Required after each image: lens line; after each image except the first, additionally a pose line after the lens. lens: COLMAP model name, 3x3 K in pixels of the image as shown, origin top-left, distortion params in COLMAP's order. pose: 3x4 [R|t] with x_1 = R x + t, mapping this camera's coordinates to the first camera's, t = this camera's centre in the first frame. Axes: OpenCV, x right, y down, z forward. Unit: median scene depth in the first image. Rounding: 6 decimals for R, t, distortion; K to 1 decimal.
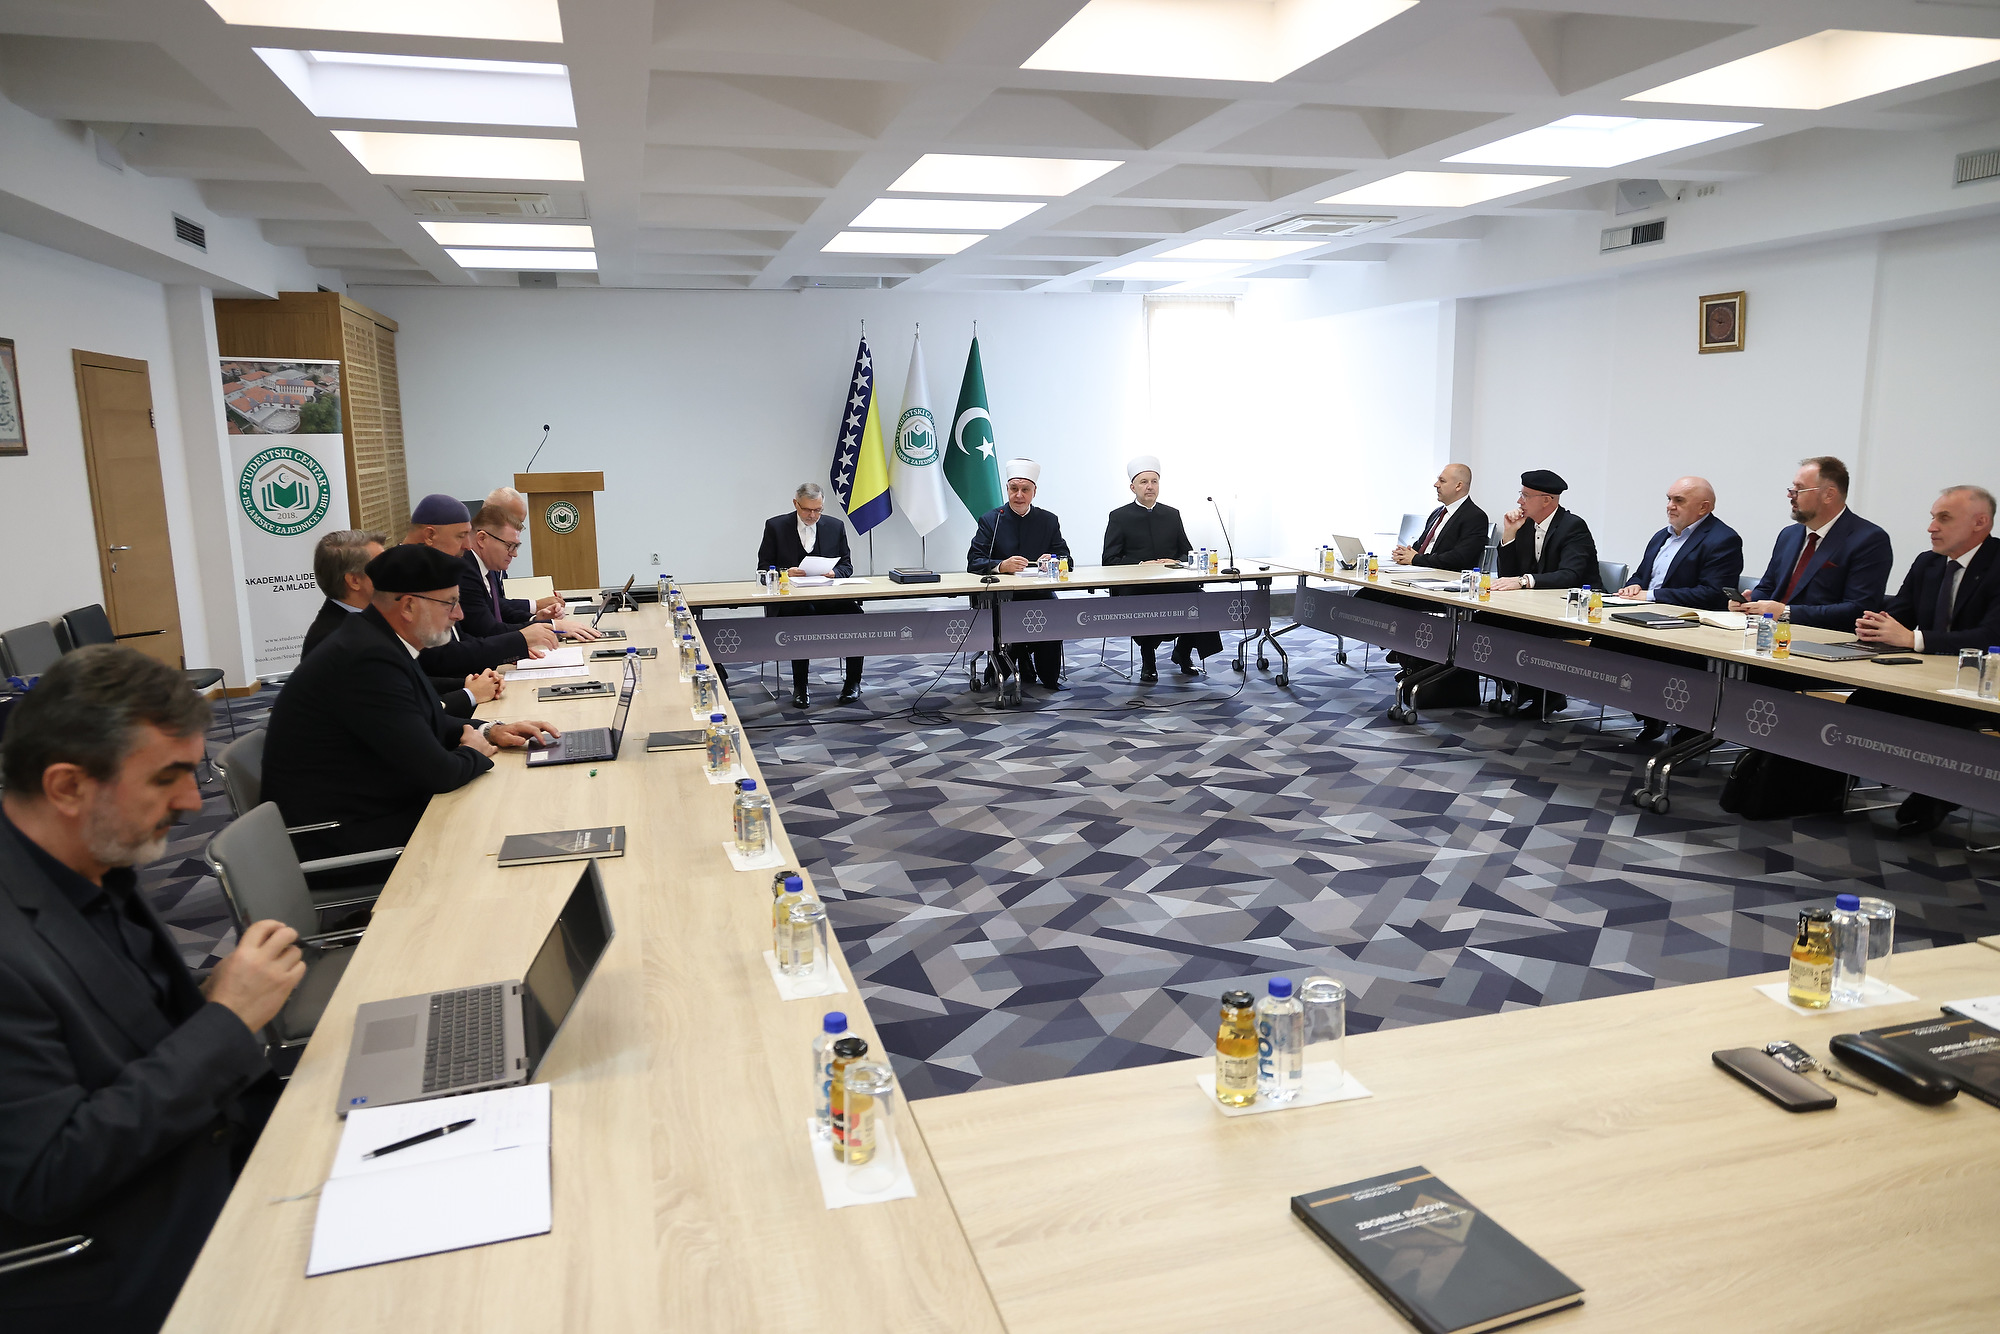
lens RADIAL K [[1340.8, 0, 1005.7], [0, 1340.8, 664.9], [0, 0, 1]] dist [0.000737, 0.000694]
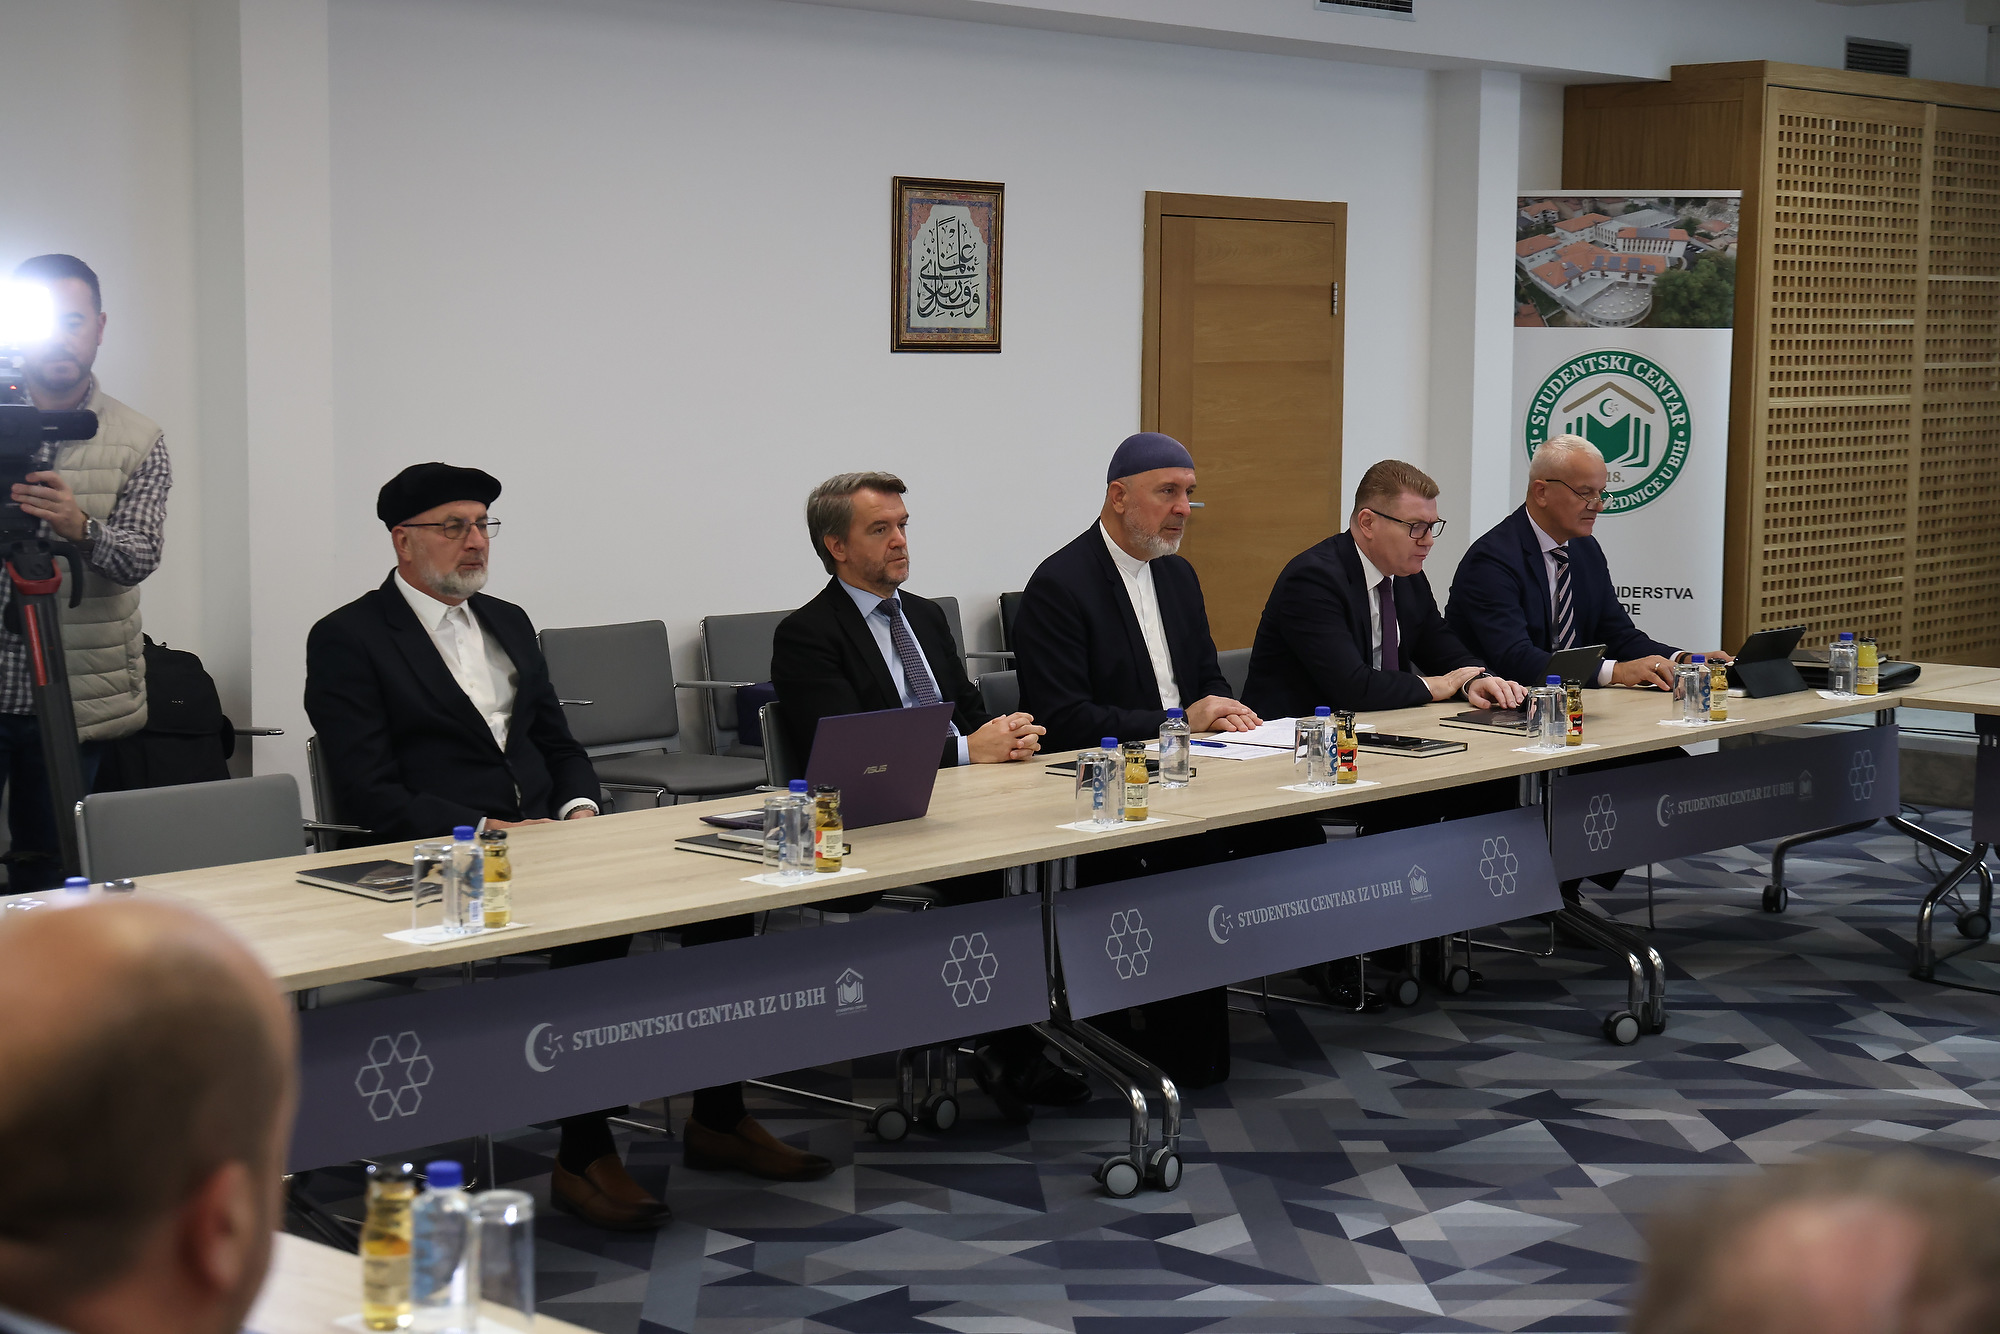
lens RADIAL K [[3246.9, 0, 1000.0], [0, 3246.9, 667.0], [0, 0, 1]] dist [0.095453, -0.073403]
pose [[0.534580, 0.108872, -0.838076, 0.468444], [-0.162725, 0.986371, 0.024340, -0.029135], [0.829304, 0.123365, 0.545010, 0.093776]]
